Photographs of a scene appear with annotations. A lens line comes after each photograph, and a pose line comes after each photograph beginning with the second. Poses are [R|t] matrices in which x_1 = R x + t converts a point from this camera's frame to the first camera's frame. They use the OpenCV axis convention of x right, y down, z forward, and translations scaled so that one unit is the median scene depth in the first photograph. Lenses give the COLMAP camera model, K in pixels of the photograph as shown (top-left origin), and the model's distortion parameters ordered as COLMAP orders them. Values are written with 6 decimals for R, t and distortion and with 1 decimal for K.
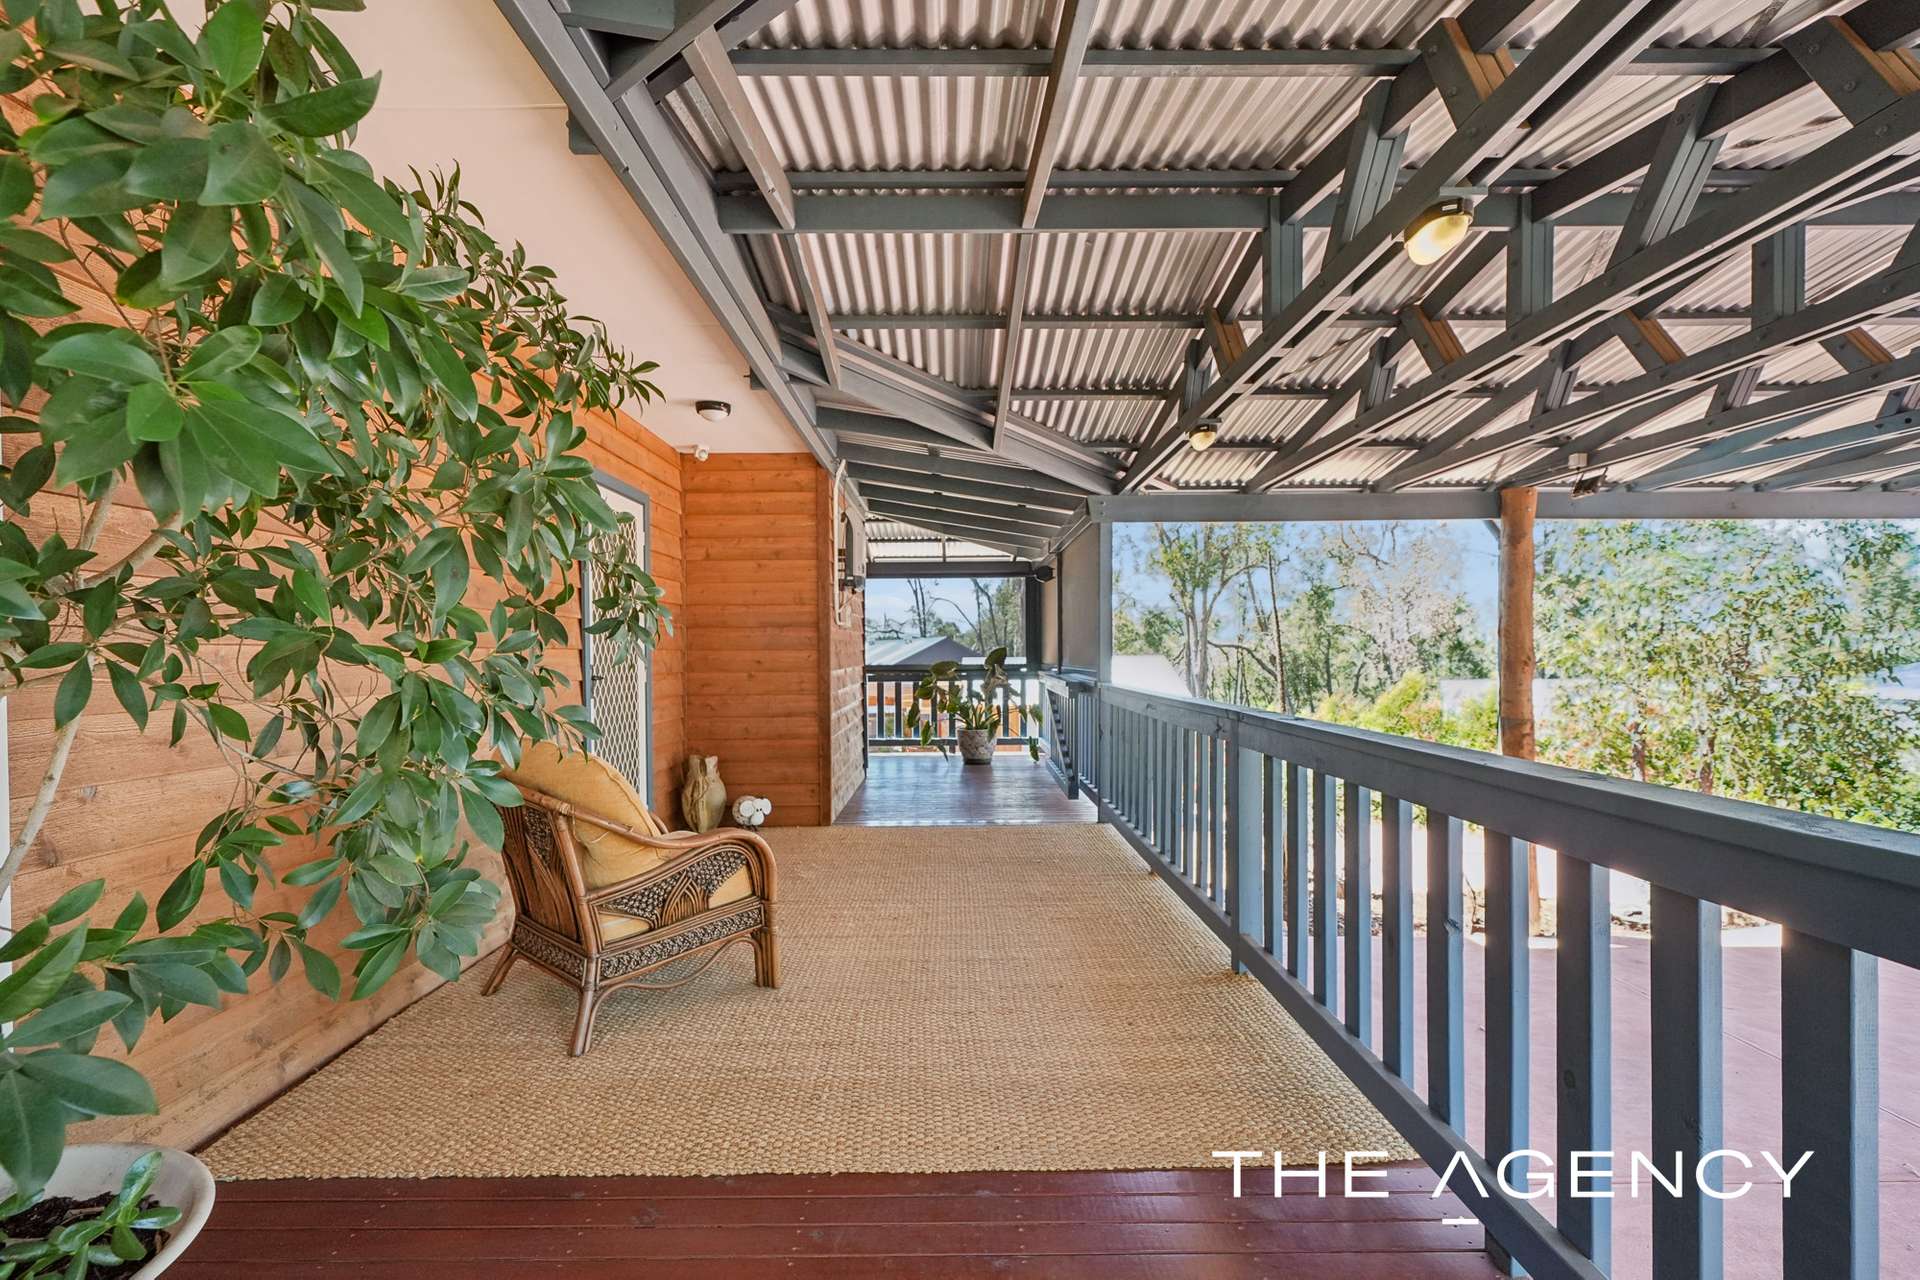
lens RADIAL K [[889.4, 0, 955.4], [0, 889.4, 657.6], [0, 0, 1]] dist [-0.003001, 0.000420]
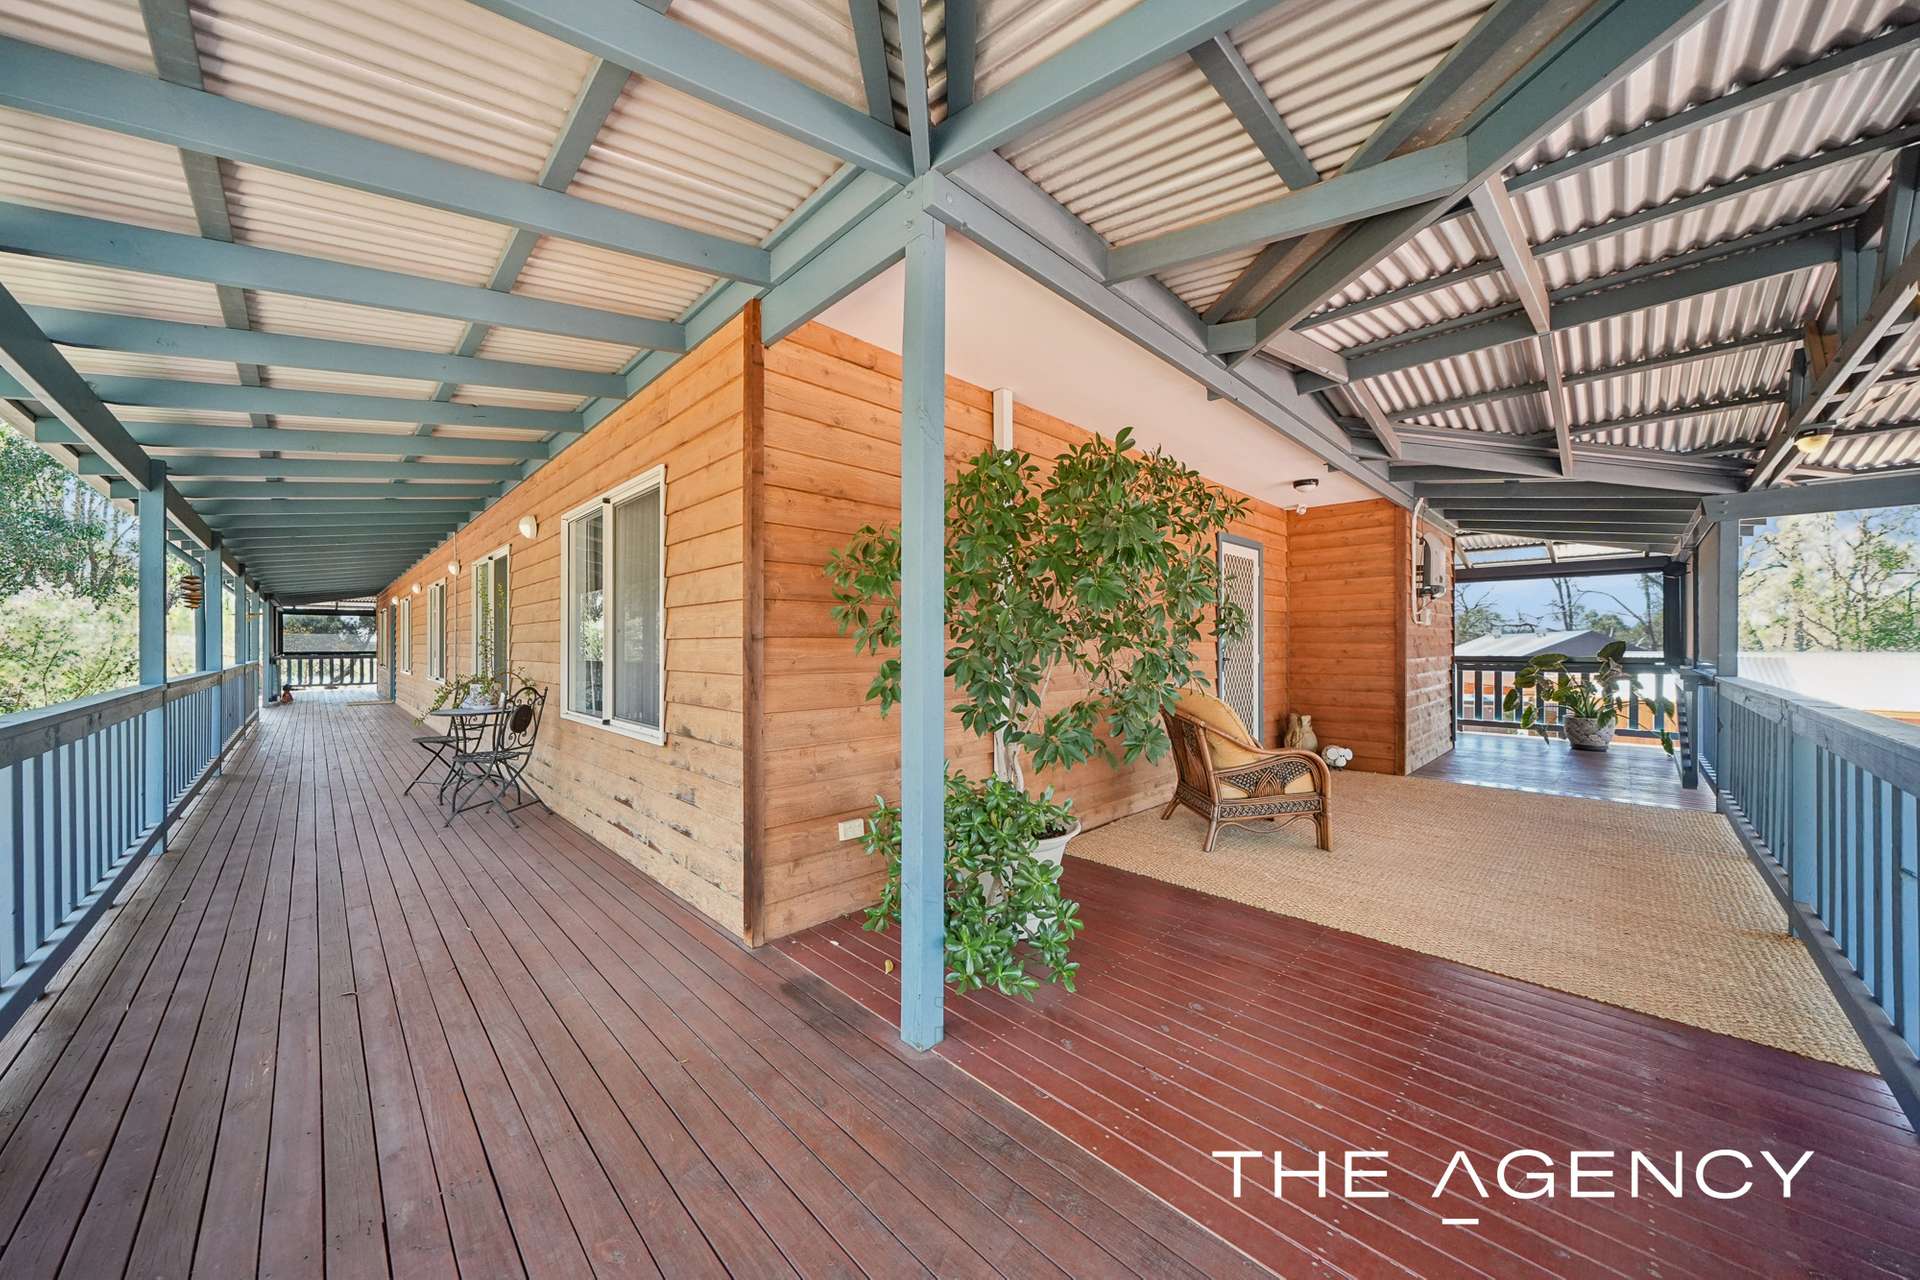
lens RADIAL K [[652.9, 0, 954.0], [0, 652.9, 648.0], [0, 0, 1]] dist [0.001008, 0.000120]
pose [[0.701613, 0.011829, -0.712460, 0.083881], [-0.010910, 0.999923, 0.005858, 0.000173], [0.712474, 0.003663, 0.701689, -0.168887]]
